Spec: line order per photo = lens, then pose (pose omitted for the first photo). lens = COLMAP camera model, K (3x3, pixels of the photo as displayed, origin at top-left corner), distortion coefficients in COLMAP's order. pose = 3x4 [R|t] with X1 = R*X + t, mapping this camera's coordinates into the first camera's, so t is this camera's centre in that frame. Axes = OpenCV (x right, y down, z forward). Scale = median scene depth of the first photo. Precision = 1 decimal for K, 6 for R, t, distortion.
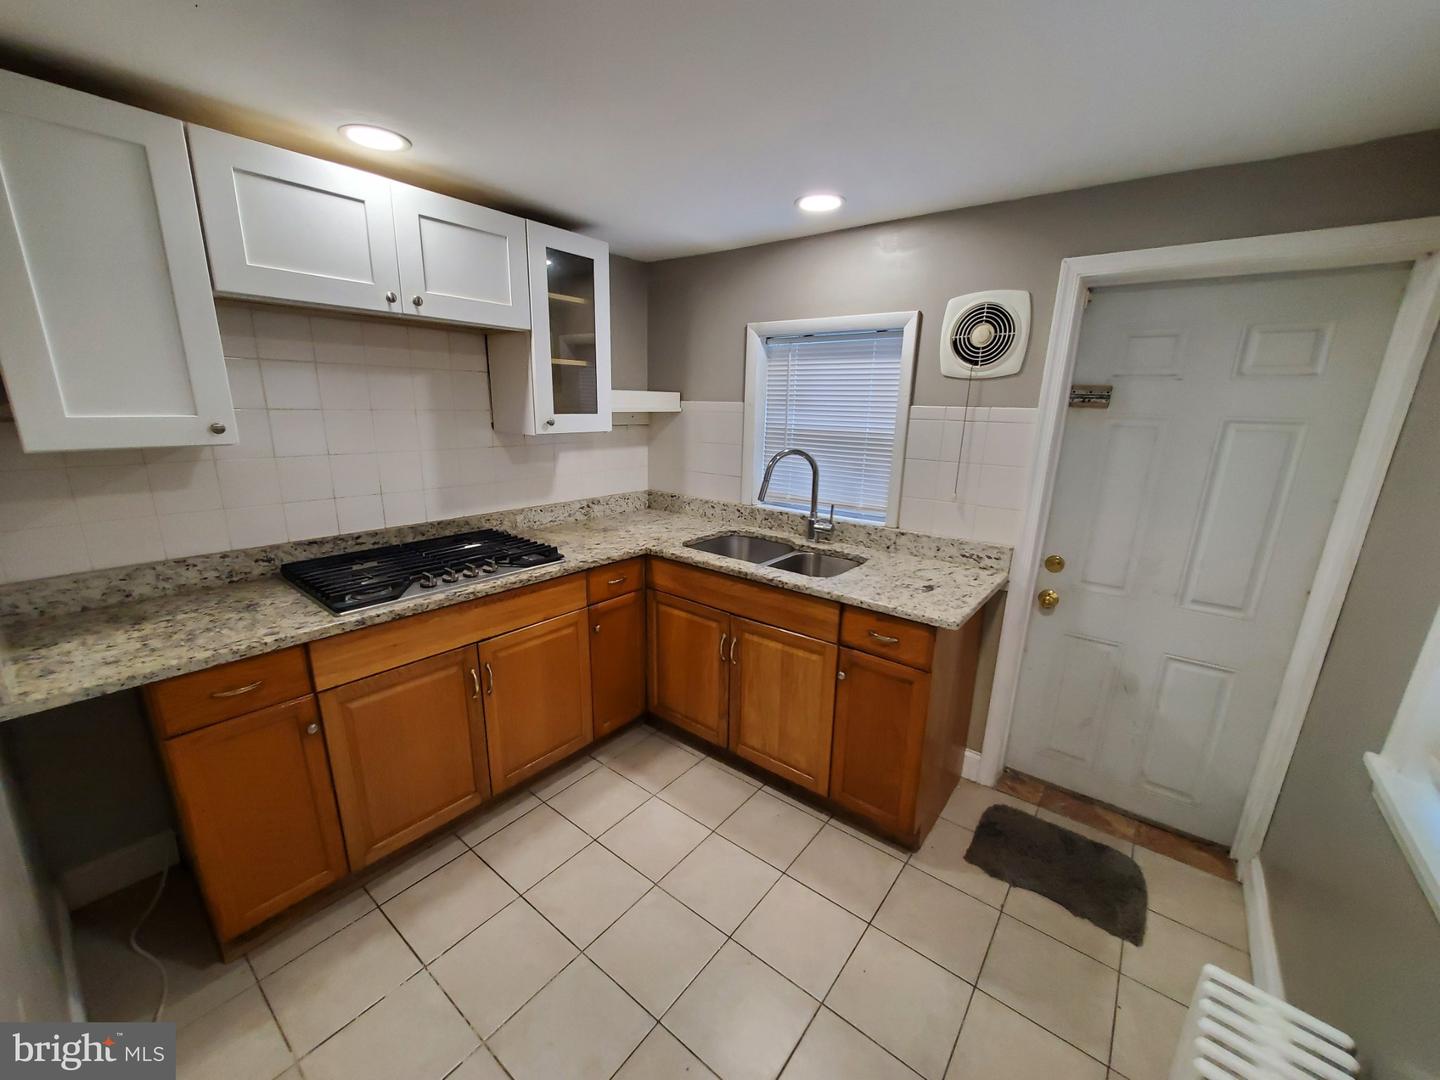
lens RADIAL K [[566.0, 0, 712.1], [0, 566.0, 549.4], [0, 0, 1]] dist [0.011627, -0.005759]
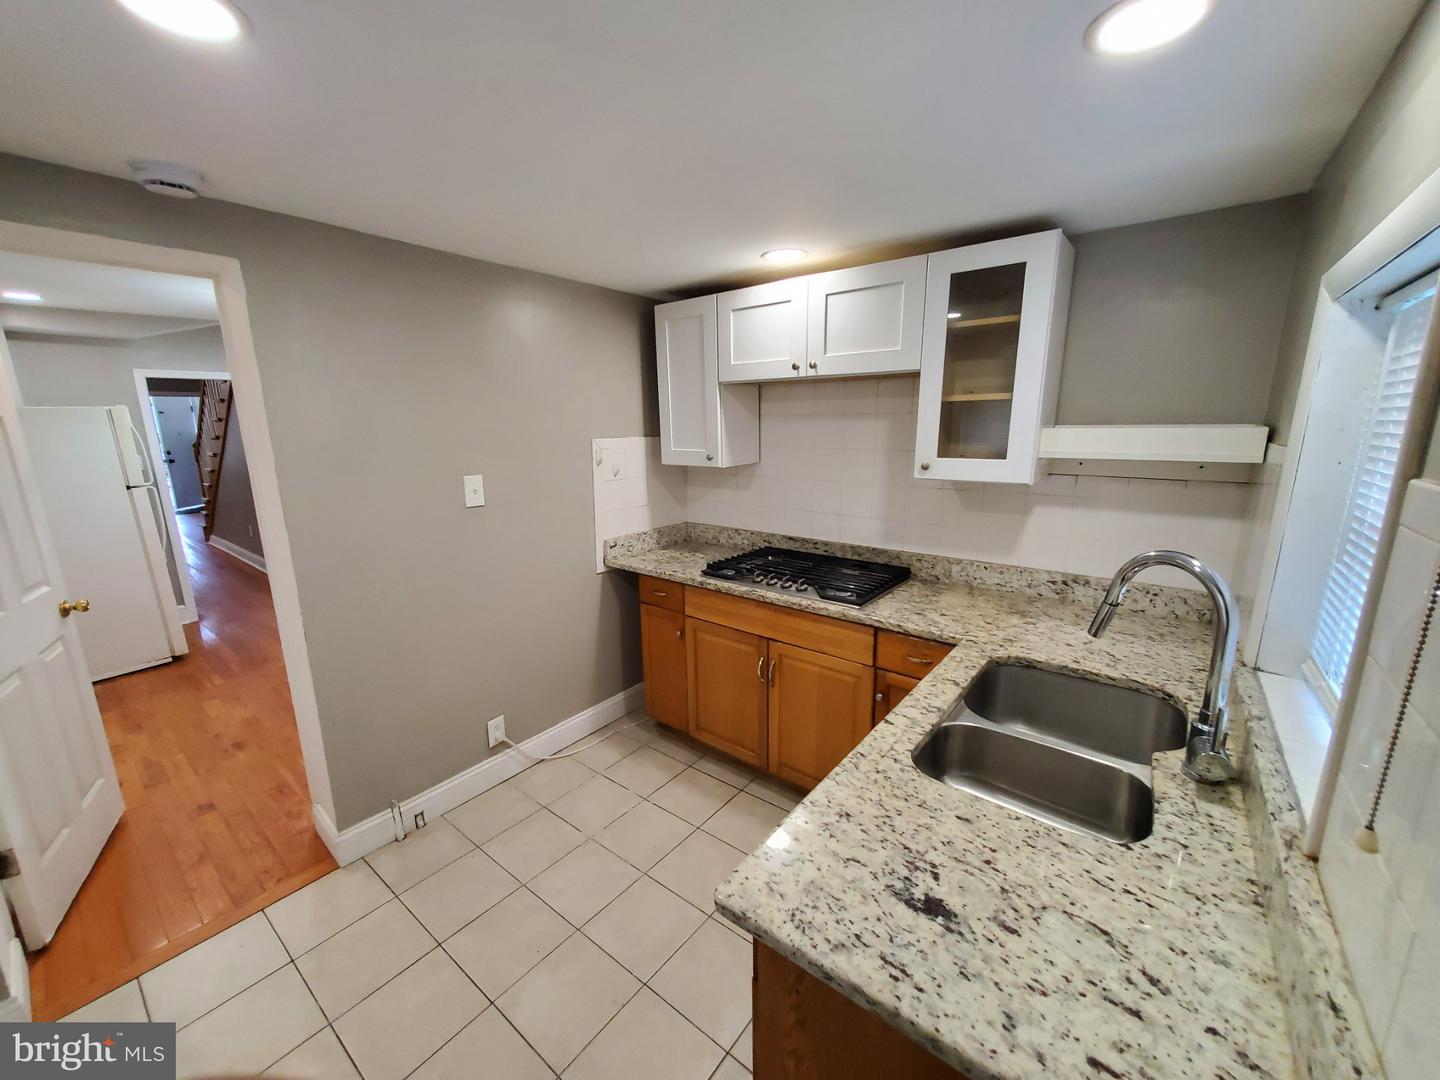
lens RADIAL K [[566.0, 0, 712.1], [0, 566.0, 549.4], [0, 0, 1]] dist [0.011627, -0.005759]
pose [[0.009837, 0.201391, -0.979461, 0.683641], [-0.245179, 0.950095, 0.192891, -0.206631], [0.969428, 0.238246, 0.058723, 0.704375]]
